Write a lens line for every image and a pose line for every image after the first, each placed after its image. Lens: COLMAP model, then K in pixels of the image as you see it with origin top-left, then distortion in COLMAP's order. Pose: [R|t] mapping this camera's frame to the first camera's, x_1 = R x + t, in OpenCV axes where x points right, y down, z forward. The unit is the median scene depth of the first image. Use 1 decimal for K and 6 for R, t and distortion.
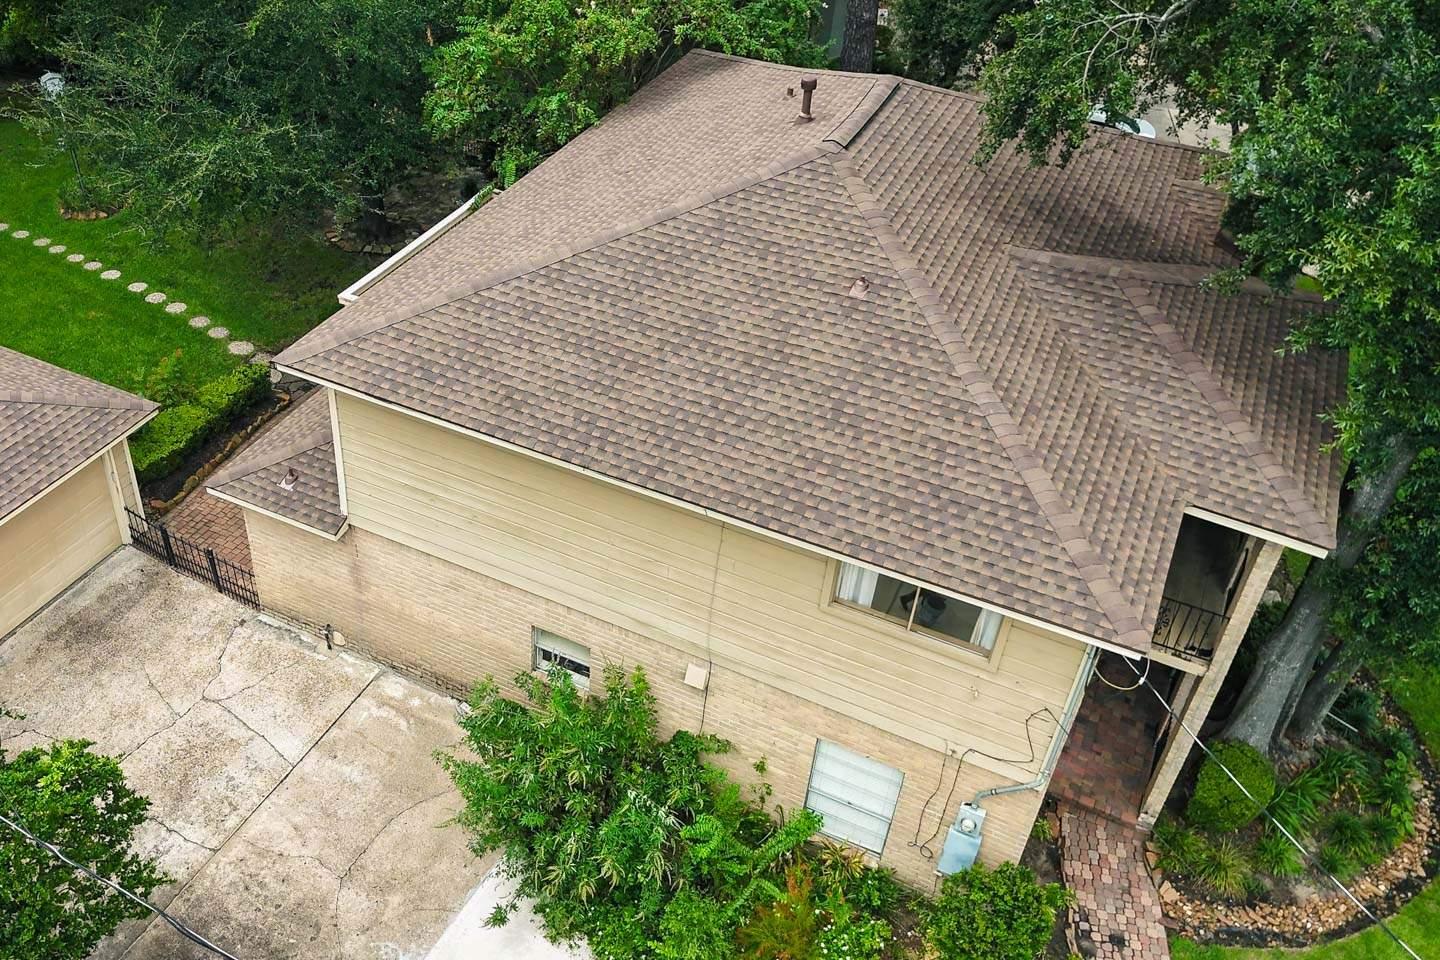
lens RADIAL K [[1287.6, 0, 594.0], [0, 1287.6, 463.3], [0, 0, 1]] dist [0.066678, -0.056426]
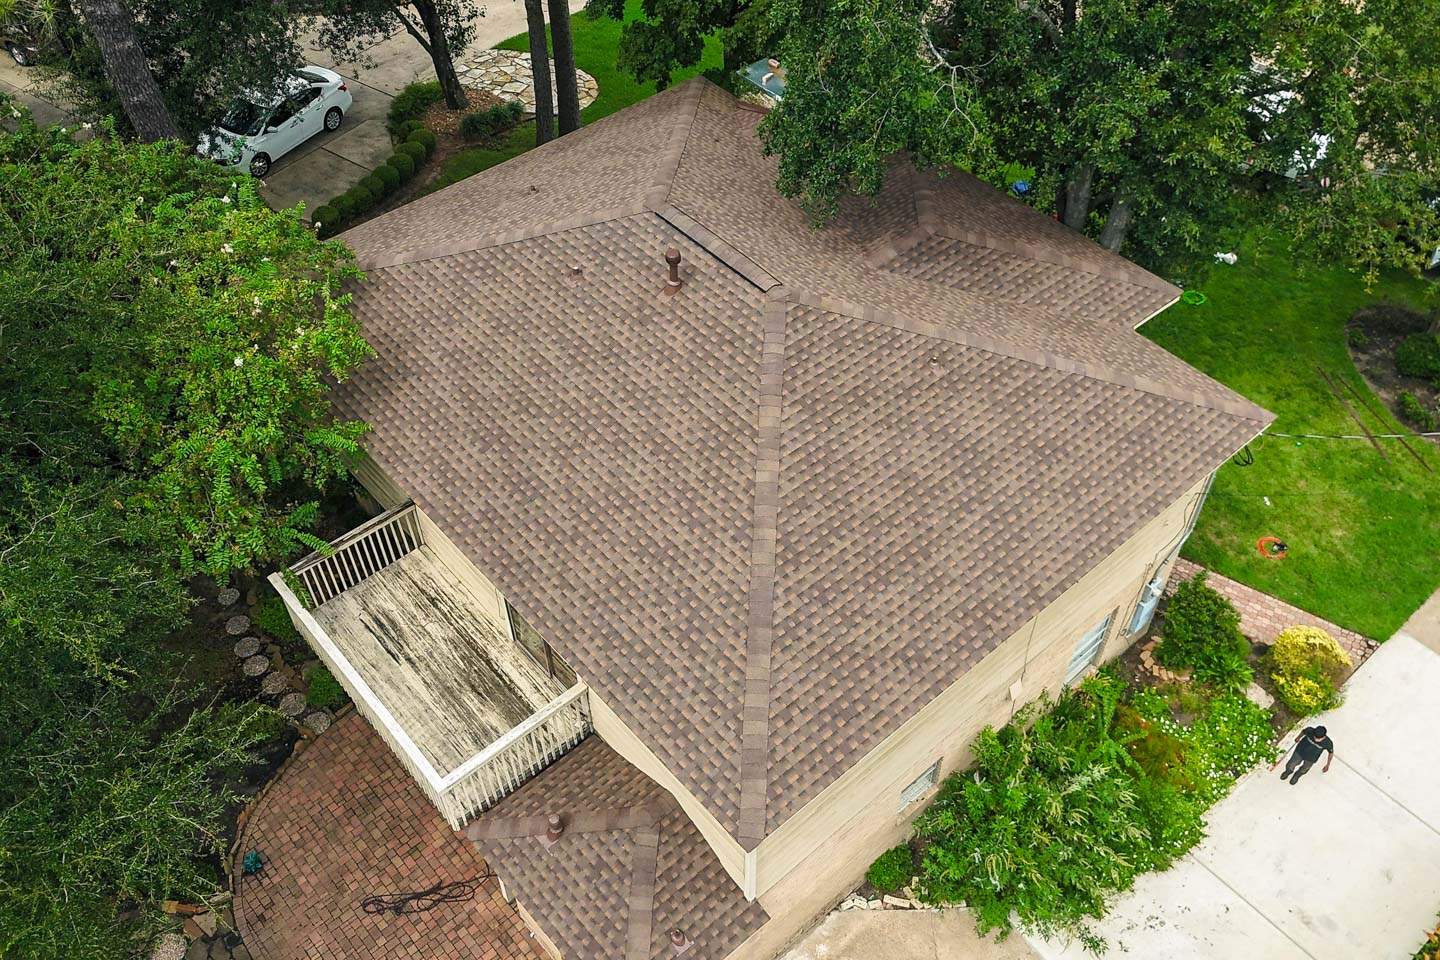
lens RADIAL K [[1287.6, 0, 720.2], [0, 1287.6, 469.1], [0, 0, 1]] dist [0.066678, -0.056426]
pose [[0.369898, -0.692672, 0.619178, -0.543351], [0.573611, 0.694525, 0.434288, -0.573934], [-0.730853, 0.194525, 0.654227, 0.329953]]
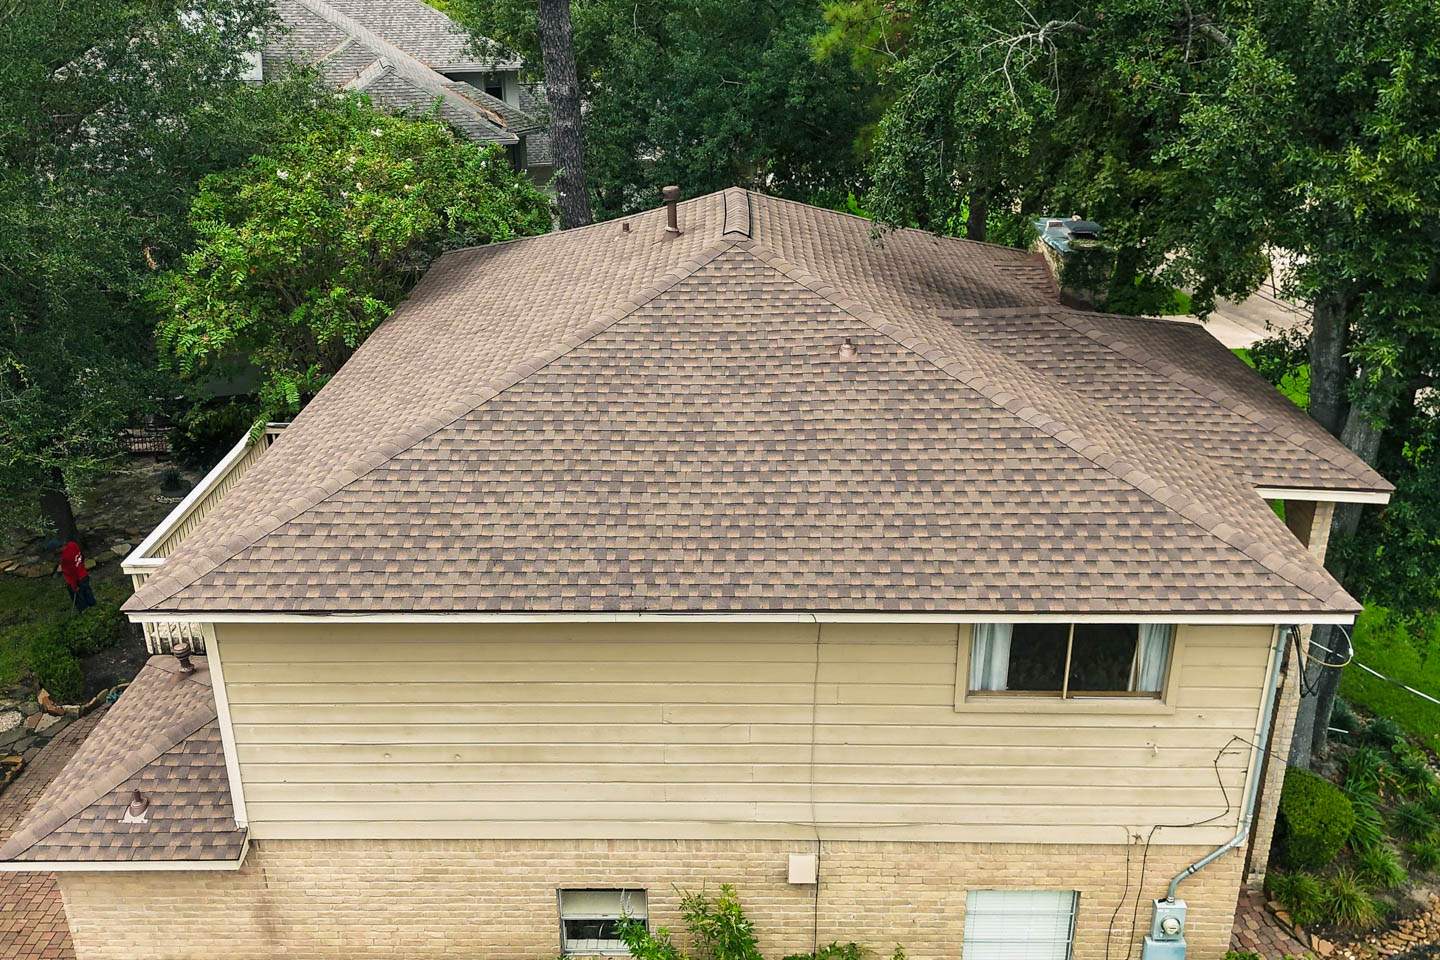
lens RADIAL K [[1287.6, 0, 724.0], [0, 1287.6, 455.7], [0, 0, 1]] dist [0.066678, -0.056426]
pose [[0.892763, -0.199148, 0.404122, -0.196504], [0.294976, 0.936382, -0.190204, 0.059602], [-0.340534, 0.289013, 0.894711, 0.222955]]
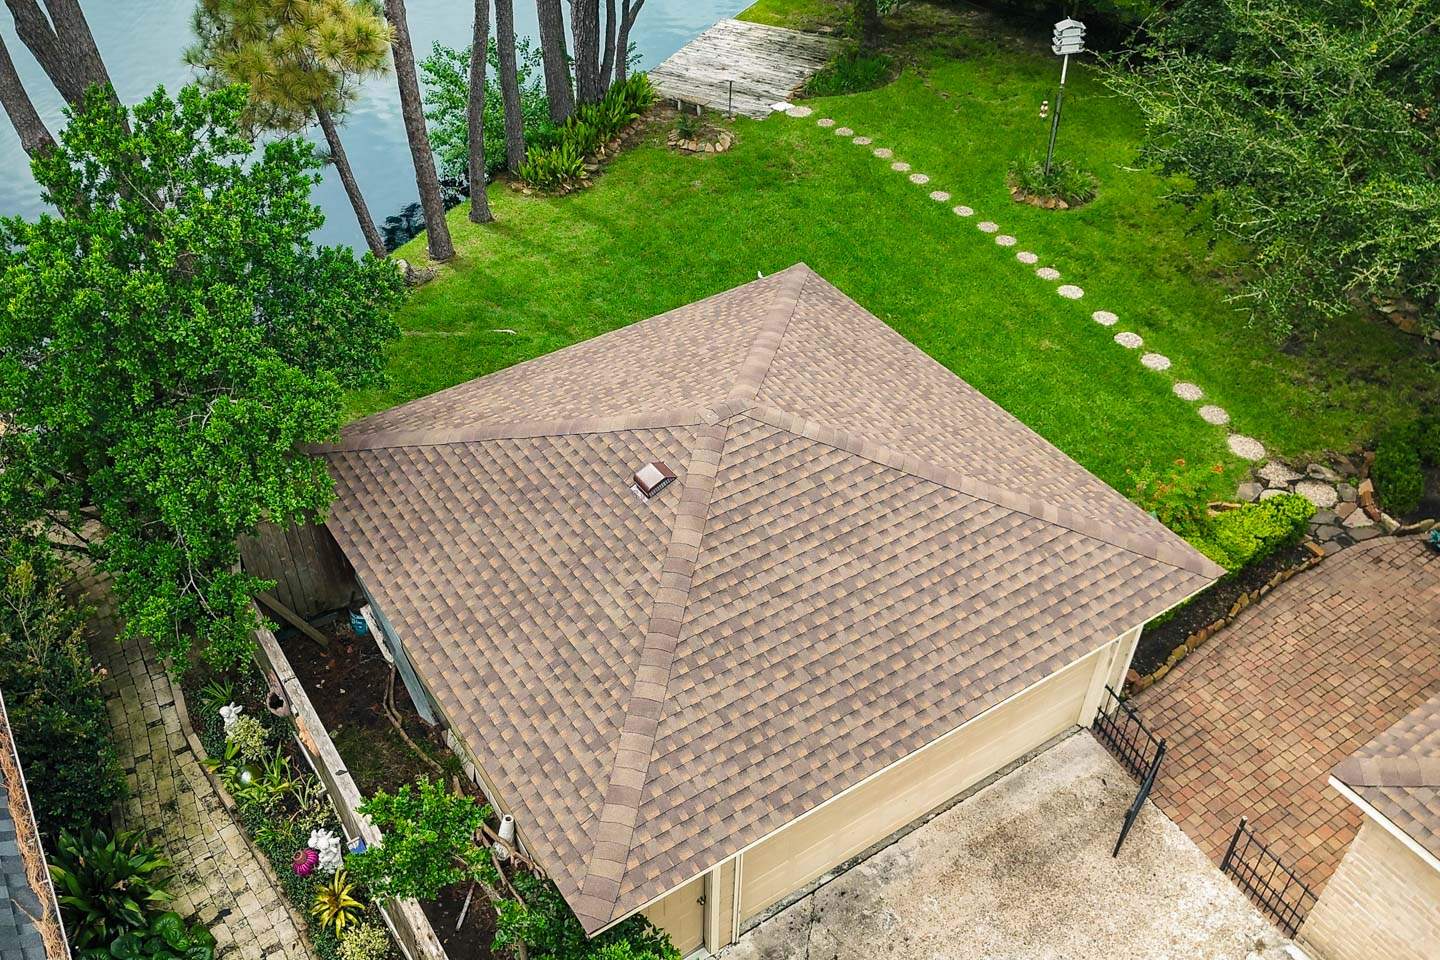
lens RADIAL K [[1287.6, 0, 660.7], [0, 1287.6, 443.0], [0, 0, 1]] dist [0.066678, -0.056426]
pose [[0.861579, 0.294587, -0.413401, -0.358234], [-0.280153, 0.955072, 0.096705, -0.099296], [0.423316, 0.032496, 0.905399, 0.310393]]
